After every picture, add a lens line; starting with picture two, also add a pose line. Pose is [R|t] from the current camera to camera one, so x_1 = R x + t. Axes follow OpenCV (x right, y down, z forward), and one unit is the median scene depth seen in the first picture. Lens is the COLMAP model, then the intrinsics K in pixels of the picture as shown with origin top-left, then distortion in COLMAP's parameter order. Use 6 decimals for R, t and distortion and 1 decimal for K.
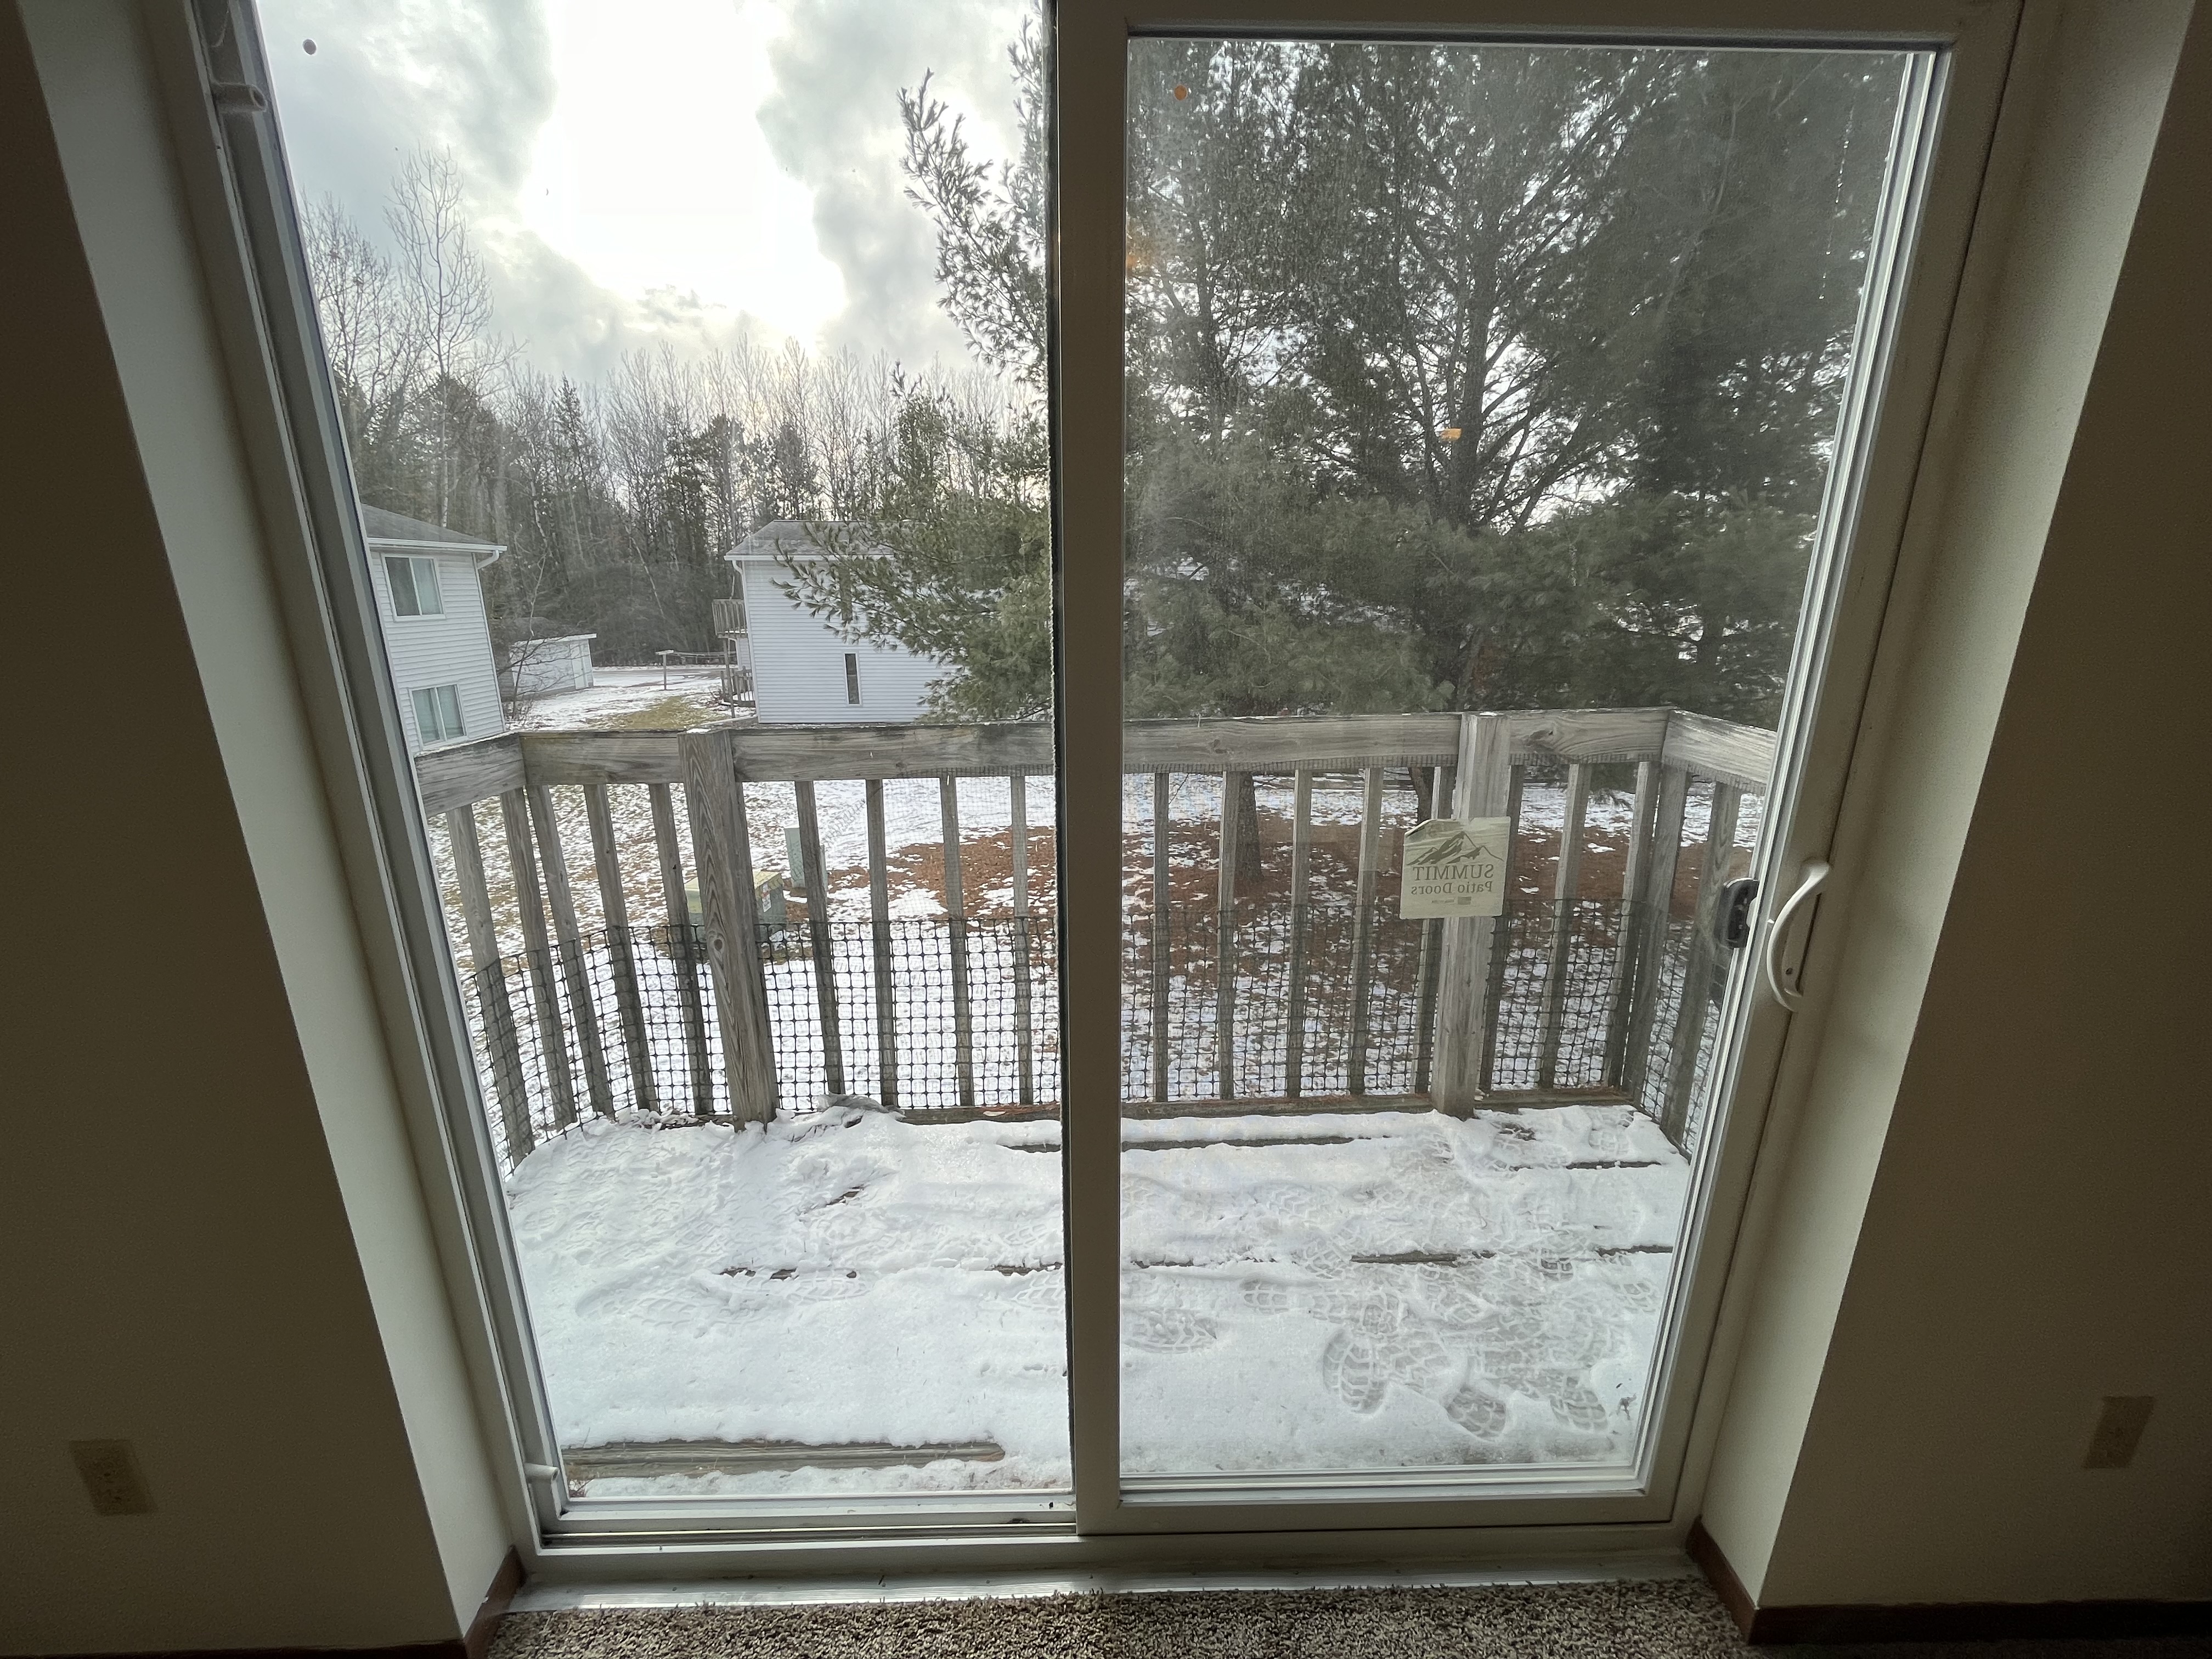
lens RADIAL K [[889.2, 0, 1108.2], [0, 889.2, 825.8], [0, 0, 1]] dist [-0.003011, -0.000042]
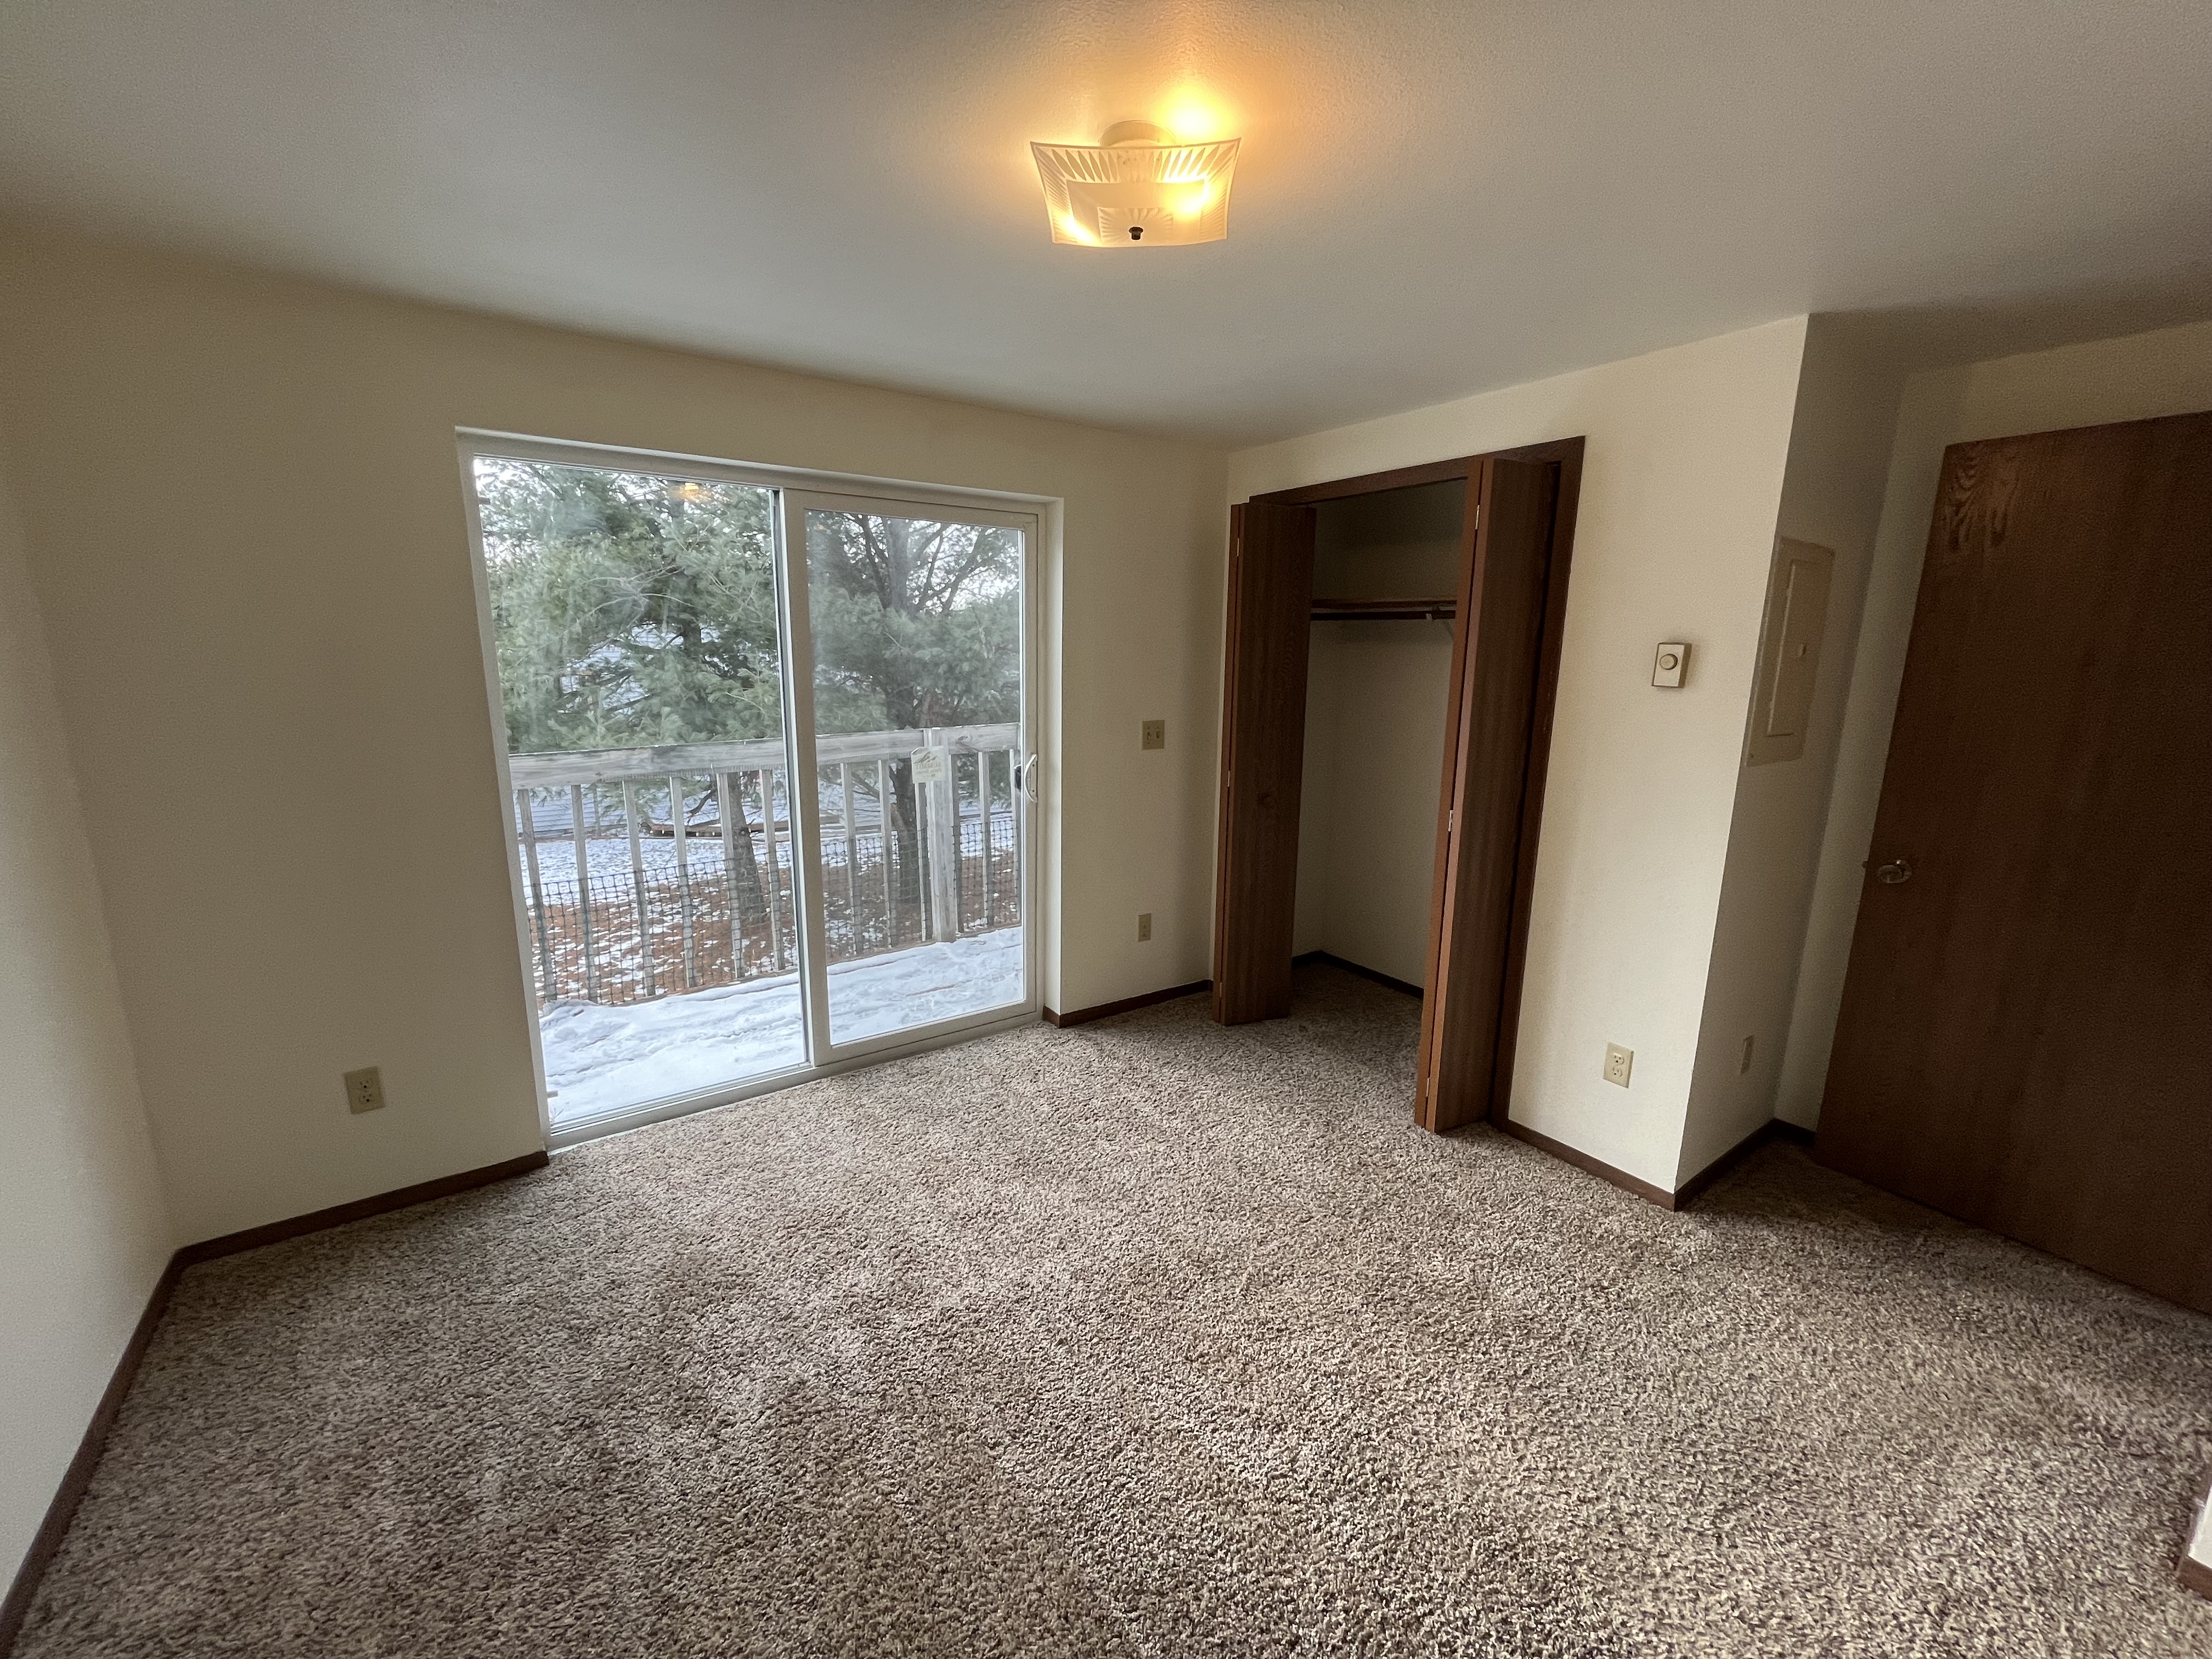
lens RADIAL K [[889.2, 0, 1105.7], [0, 889.2, 830.7], [0, 0, 1]] dist [-0.003011, -0.000042]
pose [[0.834712, -0.099571, 0.541611, -0.104825], [0.133954, 0.990689, -0.024314, 0.059166], [-0.534147, 0.092846, 0.840278, -0.252073]]
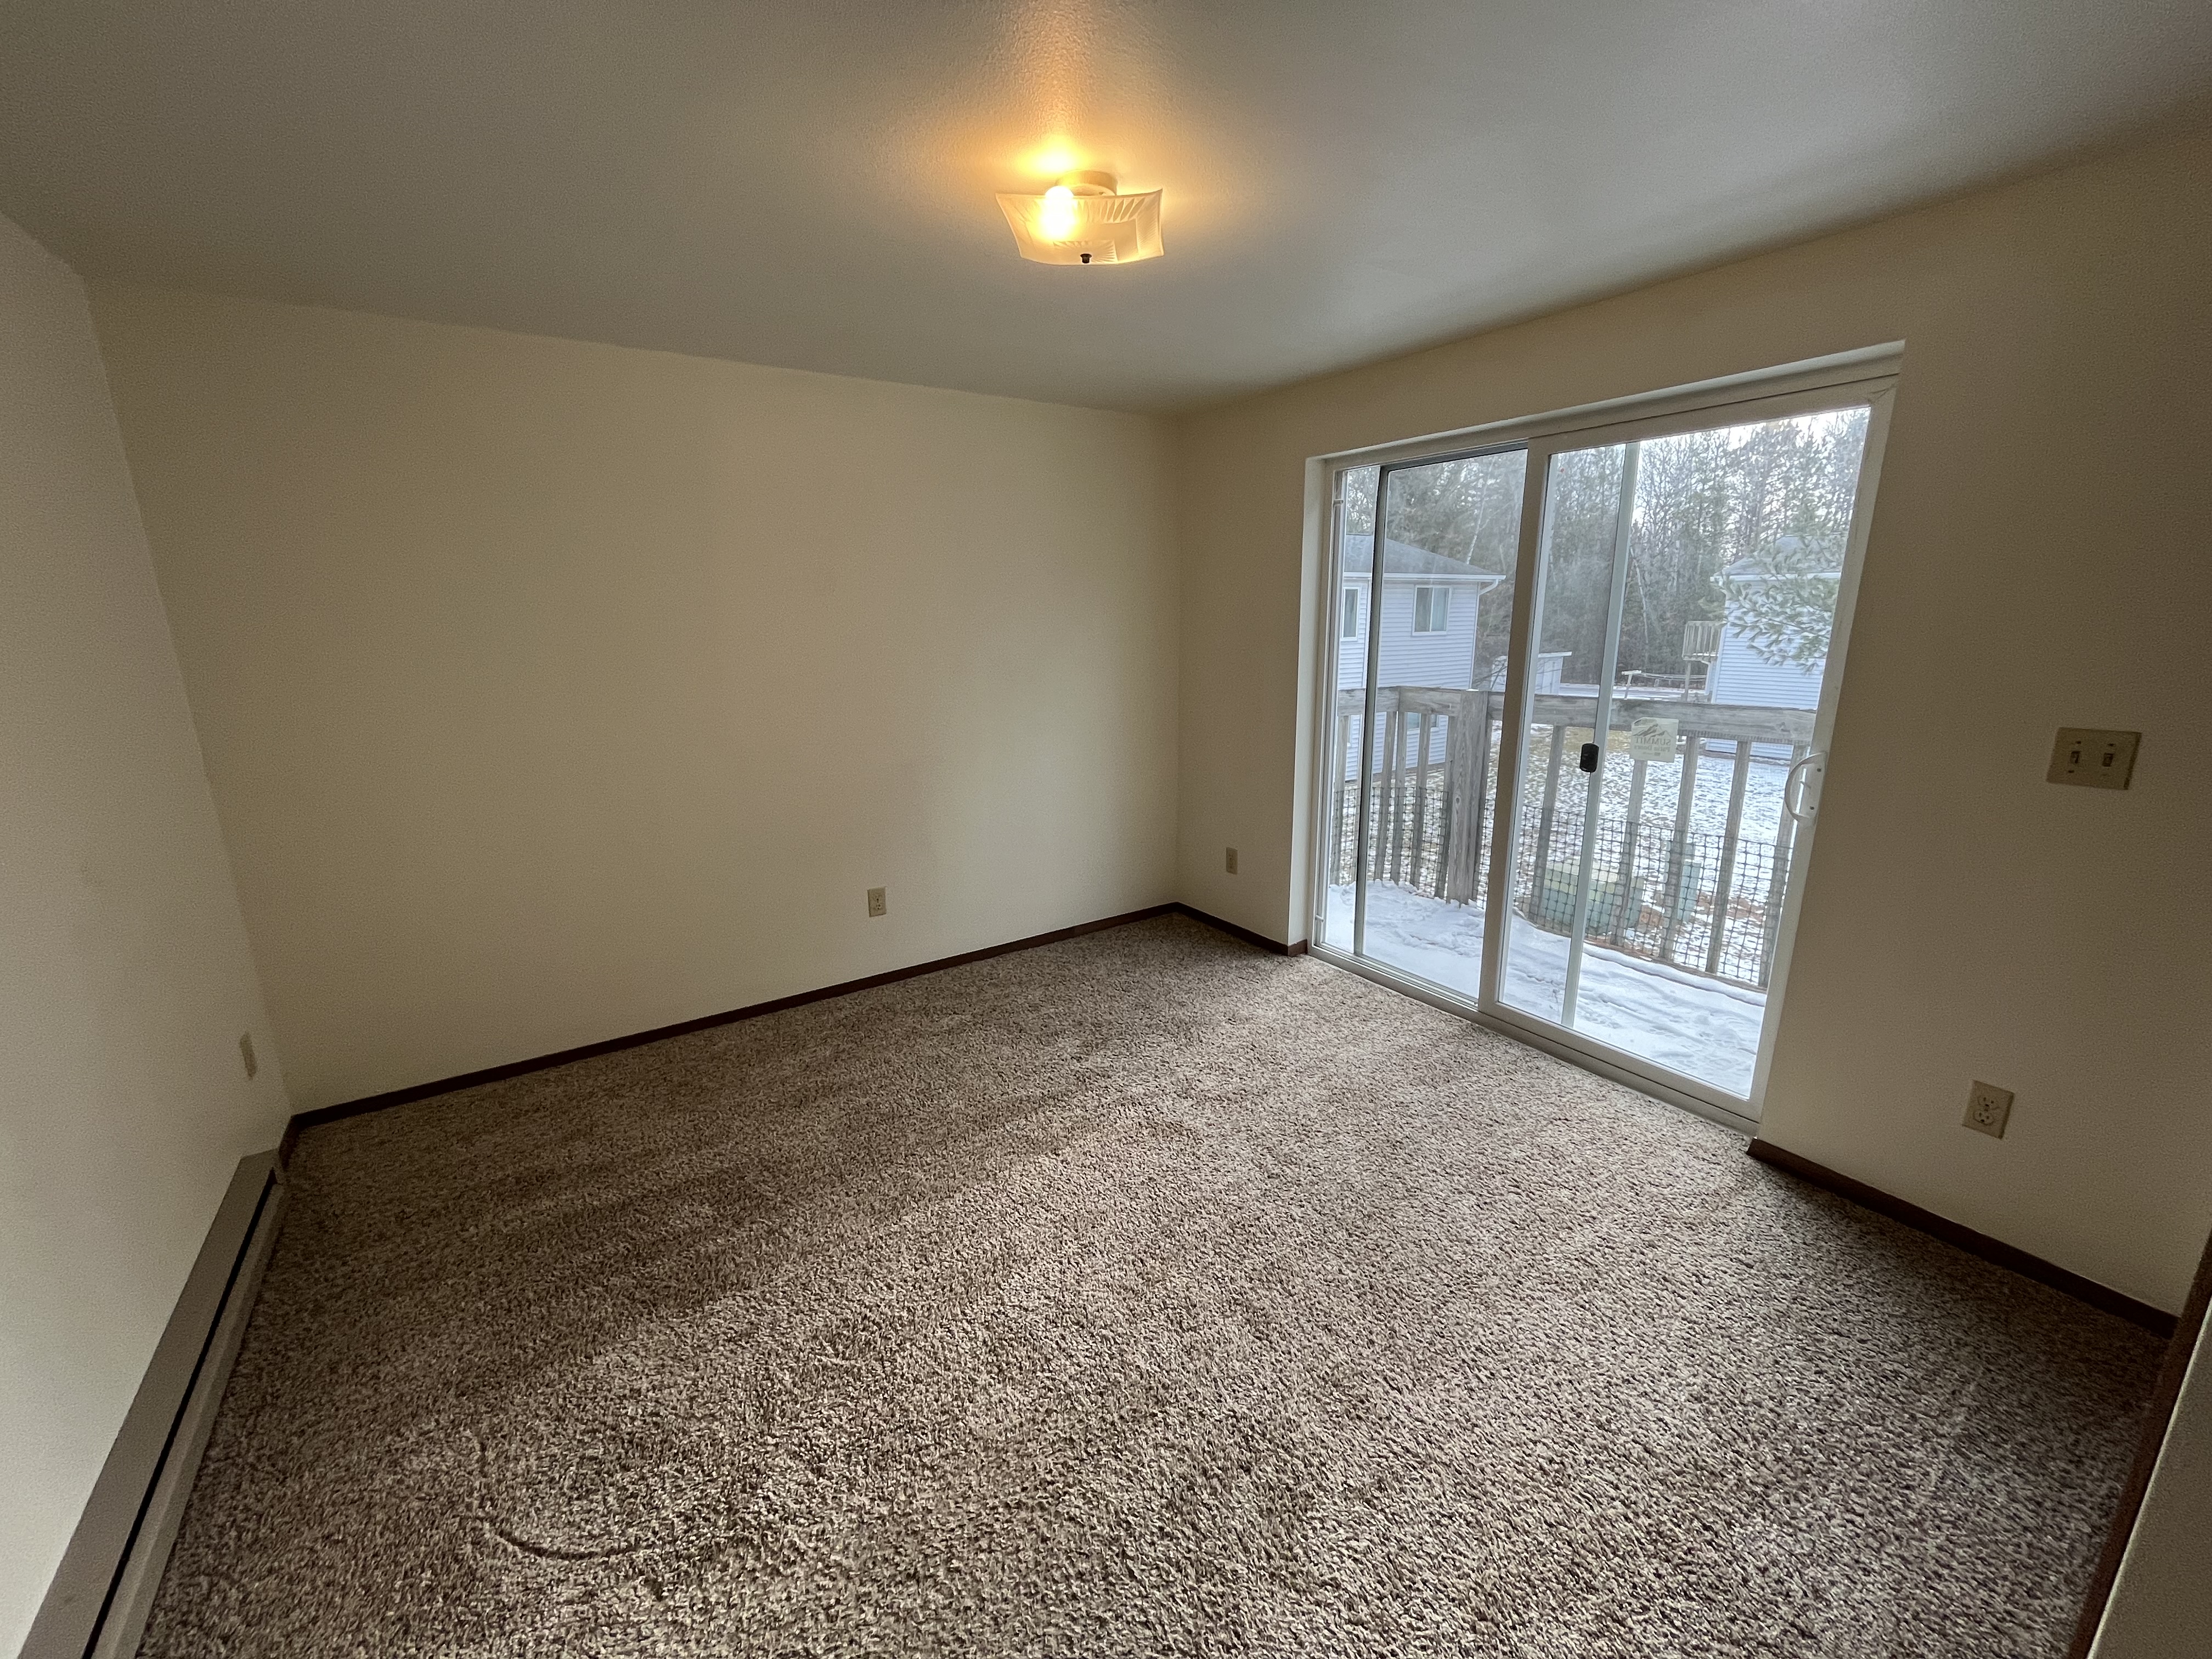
lens RADIAL K [[889.2, 0, 1105.9], [0, 889.2, 822.9], [0, 0, 1]] dist [-0.003011, -0.000042]
pose [[0.538853, 0.190182, -0.820651, 0.228772], [-0.210302, 0.973707, 0.087565, 0.052612], [0.815727, 0.125400, 0.564681, -0.220058]]
